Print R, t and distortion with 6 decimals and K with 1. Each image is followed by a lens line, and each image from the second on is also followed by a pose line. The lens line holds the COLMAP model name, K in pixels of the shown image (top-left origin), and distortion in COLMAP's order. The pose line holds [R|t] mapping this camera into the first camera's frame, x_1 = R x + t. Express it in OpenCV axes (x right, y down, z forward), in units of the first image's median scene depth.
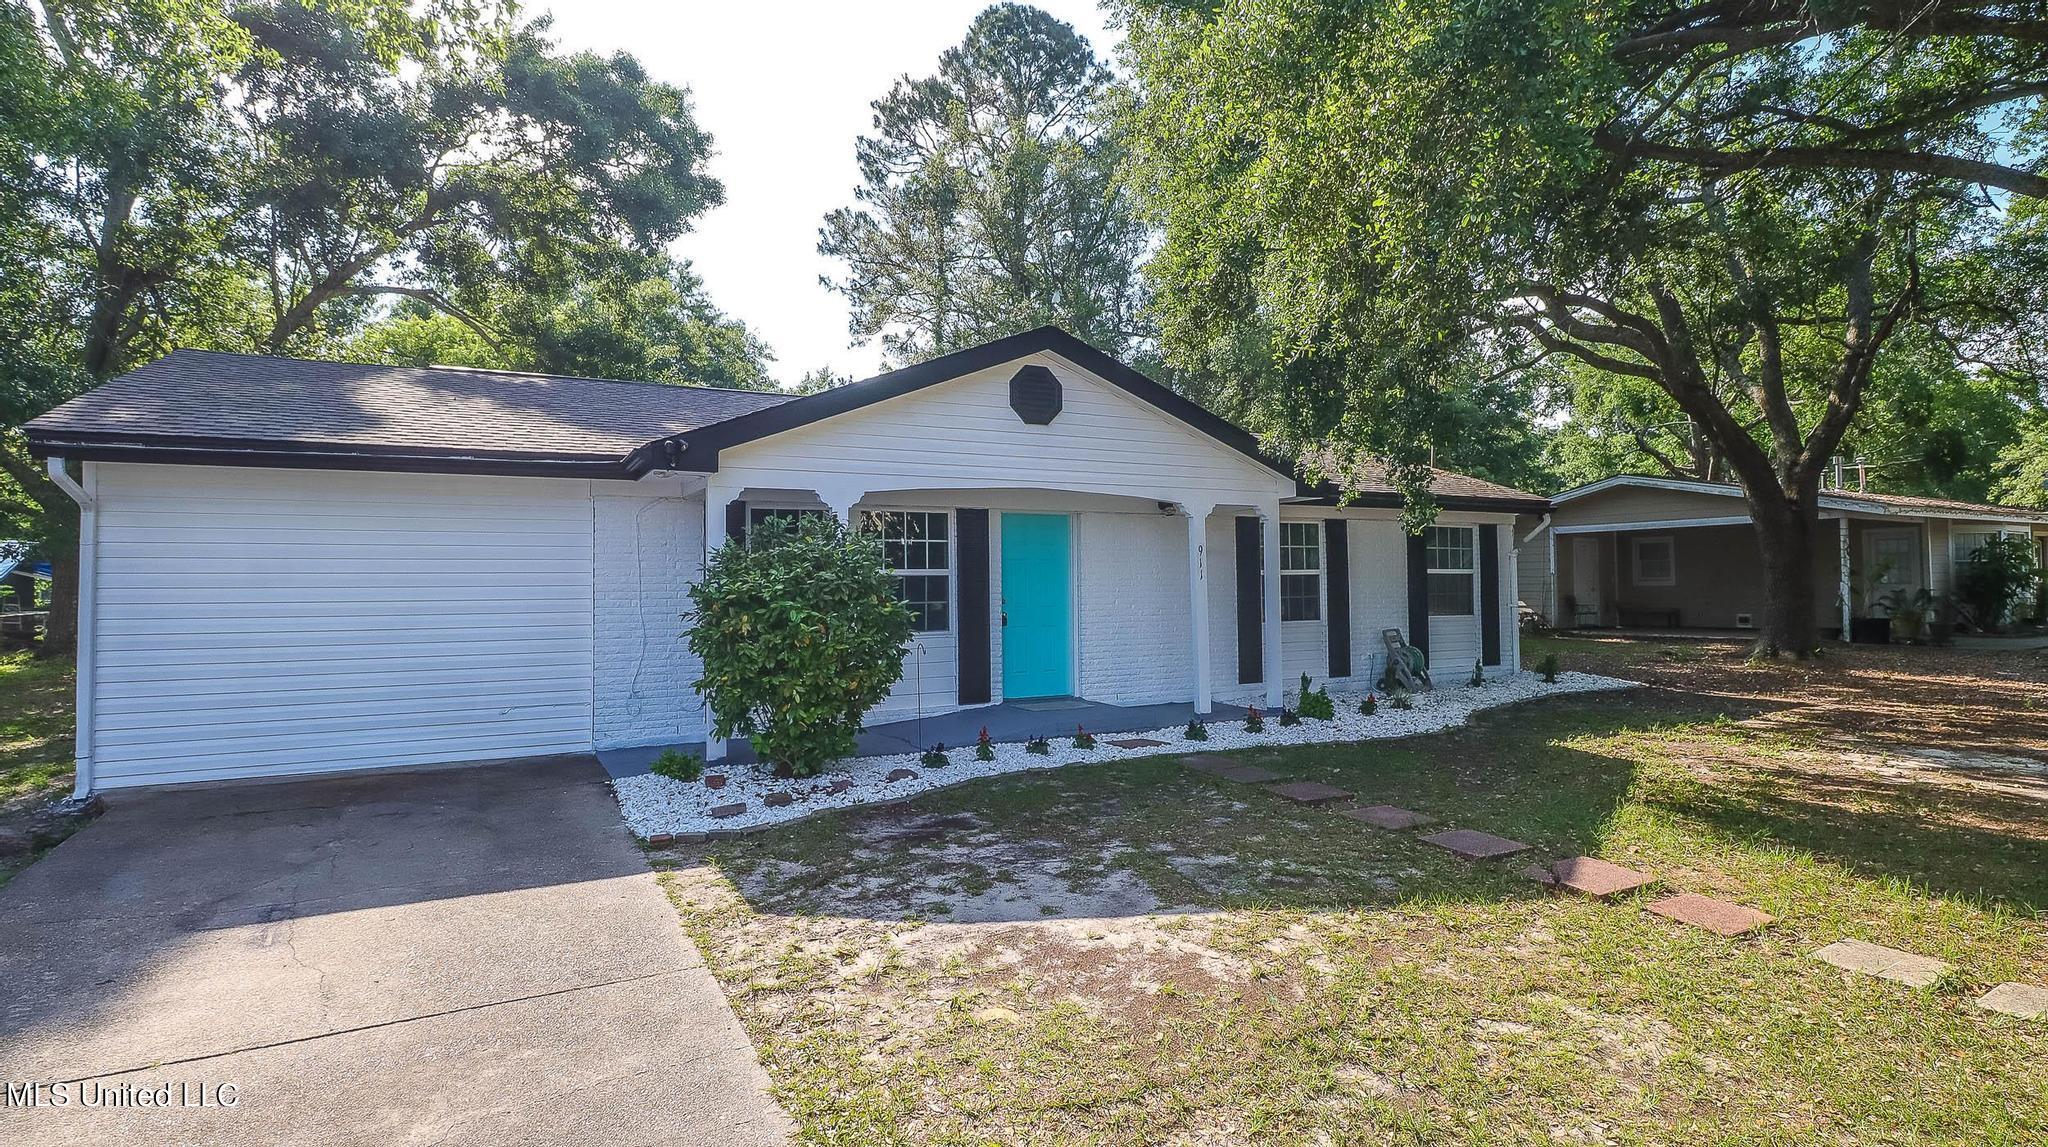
lens RADIAL K [[1006.5, 0, 1041.7], [0, 1006.5, 567.5], [0, 0, 1]] dist [0.004064, 0.000336]
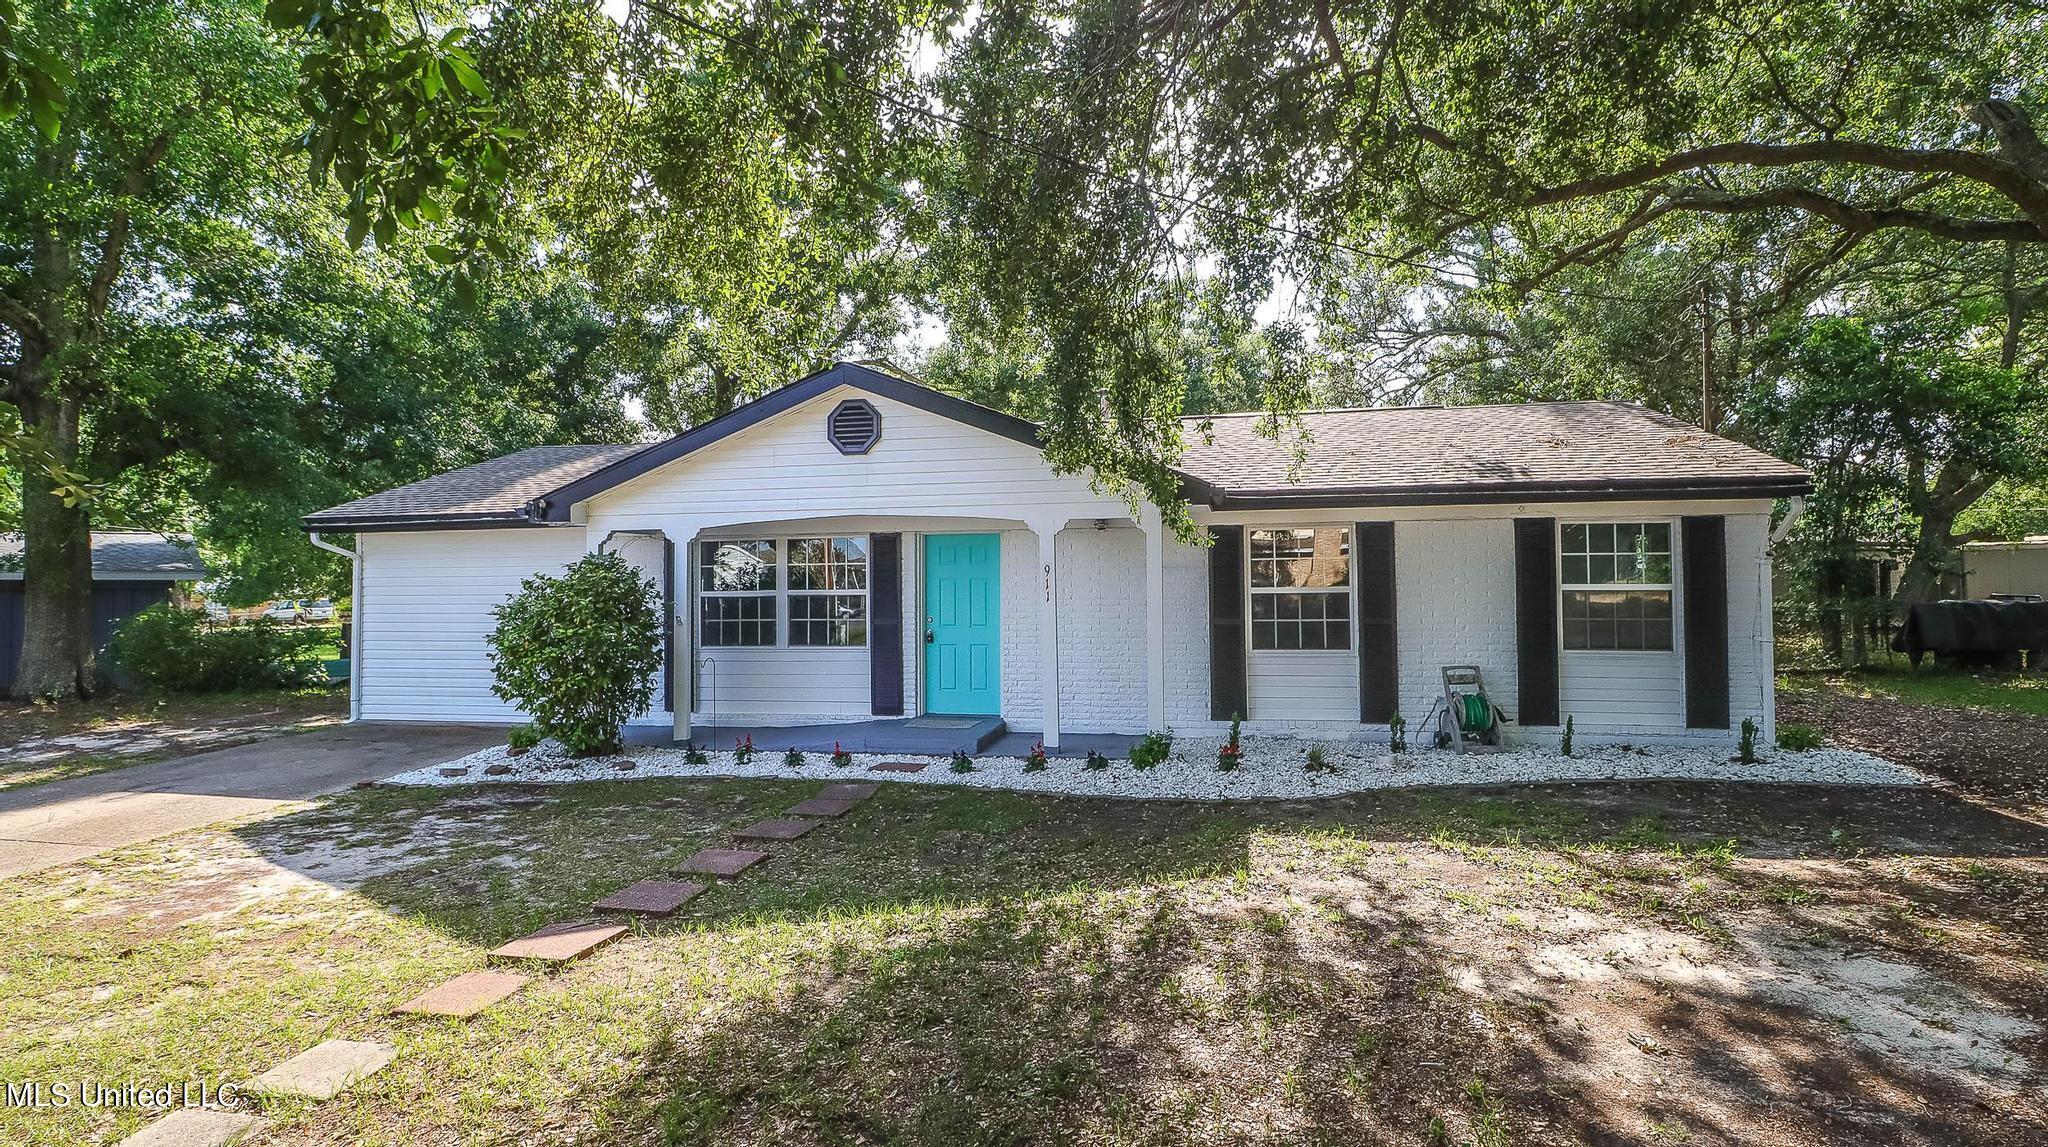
lens RADIAL K [[1006.5, 0, 1036.6], [0, 1006.5, 580.7], [0, 0, 1]] dist [0.004064, 0.000336]
pose [[0.762635, -0.004643, -0.646812, 0.742402], [0.010833, 0.999926, 0.005595, -0.012036], [0.646738, -0.011274, 0.762629, 0.291202]]
